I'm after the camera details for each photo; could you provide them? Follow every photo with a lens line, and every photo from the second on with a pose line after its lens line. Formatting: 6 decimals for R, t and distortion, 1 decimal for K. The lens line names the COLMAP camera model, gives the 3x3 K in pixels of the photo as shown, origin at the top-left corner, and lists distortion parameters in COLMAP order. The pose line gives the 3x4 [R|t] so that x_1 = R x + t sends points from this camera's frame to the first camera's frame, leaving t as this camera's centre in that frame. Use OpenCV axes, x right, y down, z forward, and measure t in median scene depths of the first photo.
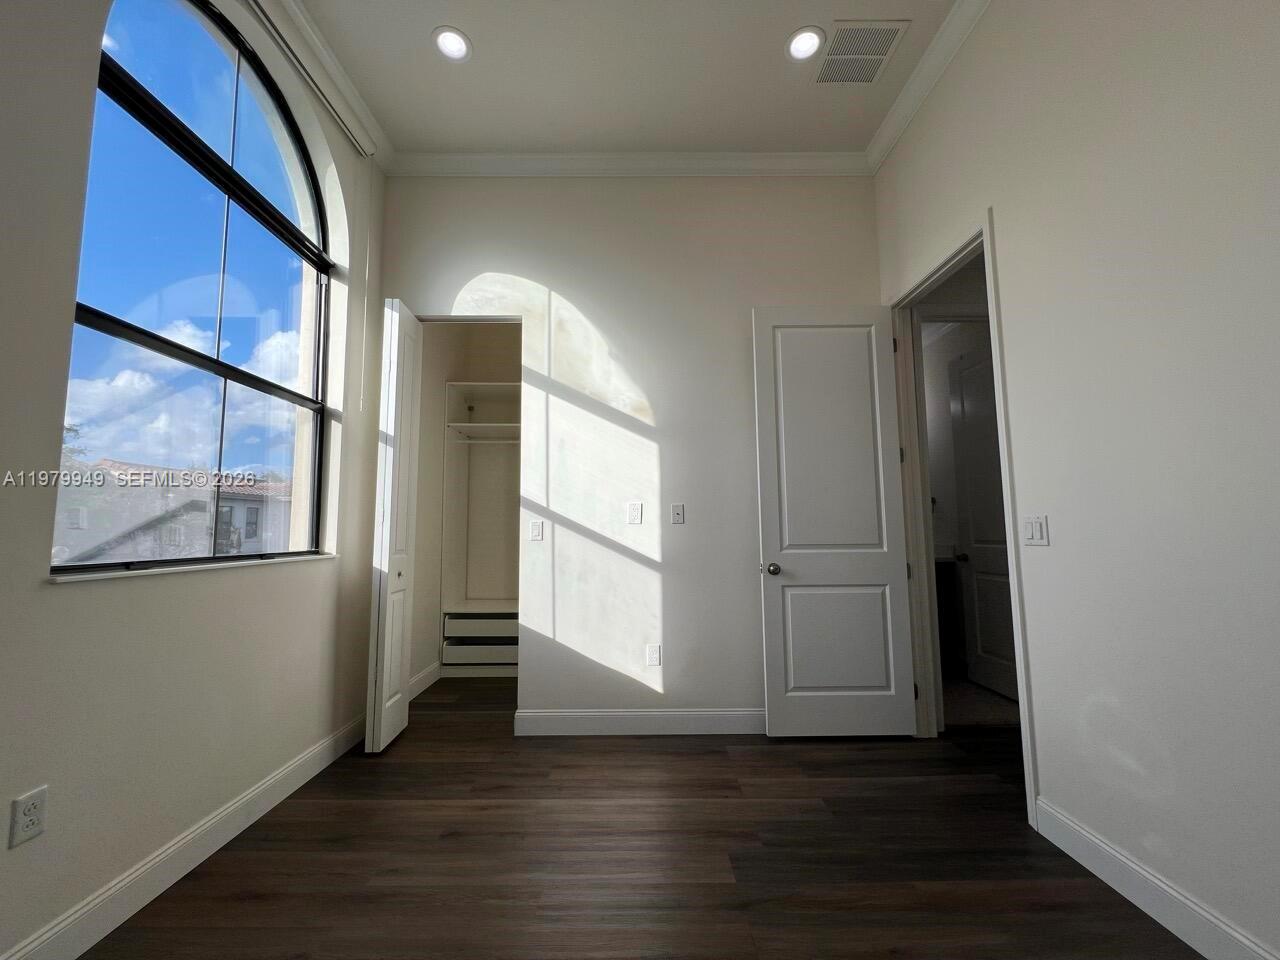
lens RADIAL K [[510.5, 0, 633.8], [0, 510.5, 482.0], [0, 0, 1]] dist [-0.002214, 0.000132]
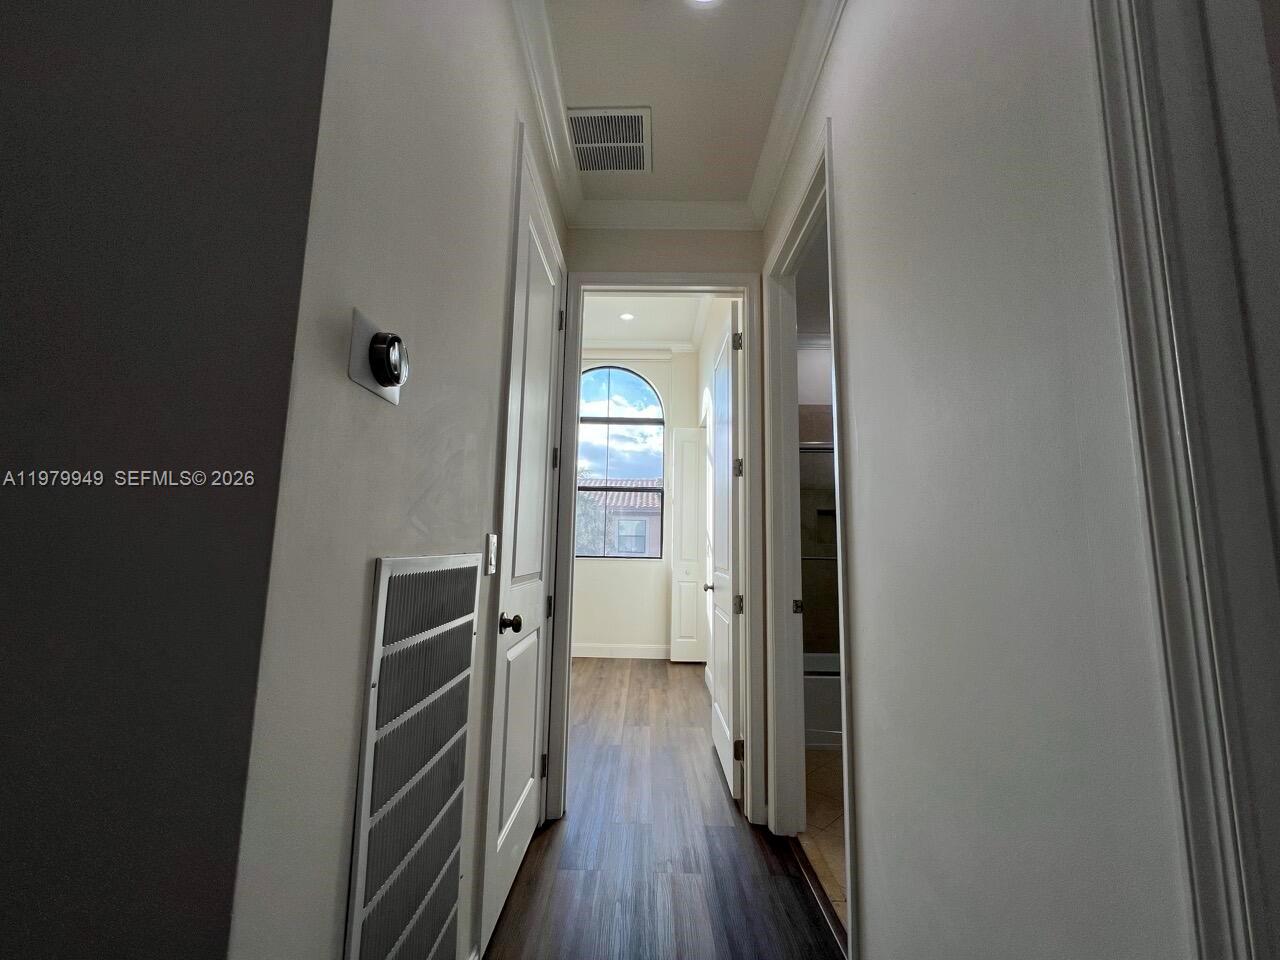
lens RADIAL K [[510.5, 0, 641.0], [0, 510.5, 480.4], [0, 0, 1]] dist [-0.002214, 0.000132]
pose [[-0.012413, -0.121090, -0.992564, 1.949747], [0.076127, 0.989645, -0.121685, 0.089459], [0.997021, -0.077072, -0.003066, 1.193213]]
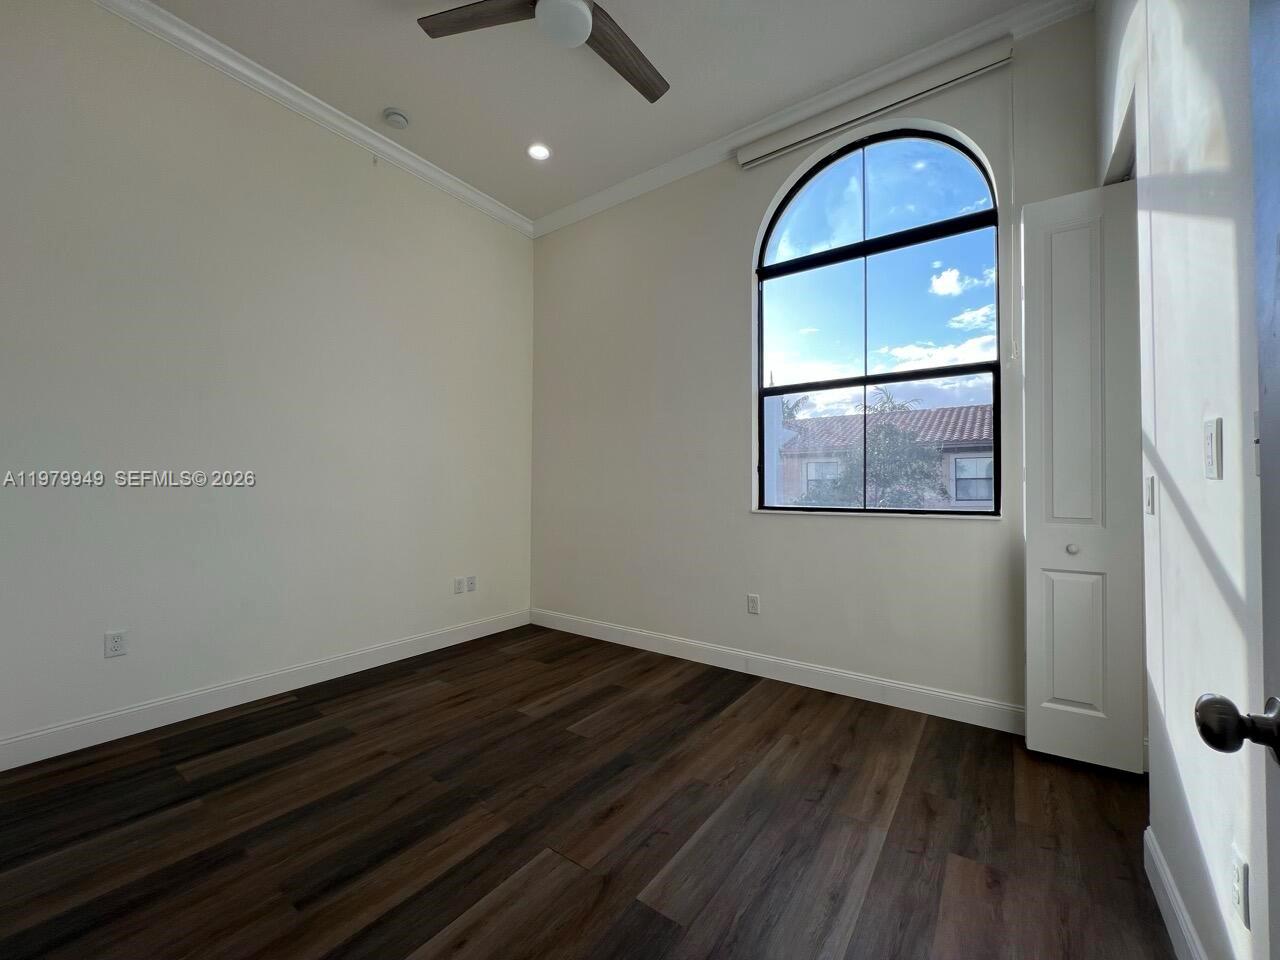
lens RADIAL K [[510.5, 0, 638.1], [0, 510.5, 482.3], [0, 0, 1]] dist [-0.002214, 0.000132]
pose [[-0.586506, -0.007681, -0.809908, 0.740104], [0.079558, 0.994573, -0.067046, 0.112492], [0.806028, -0.103758, -0.582712, 1.288208]]
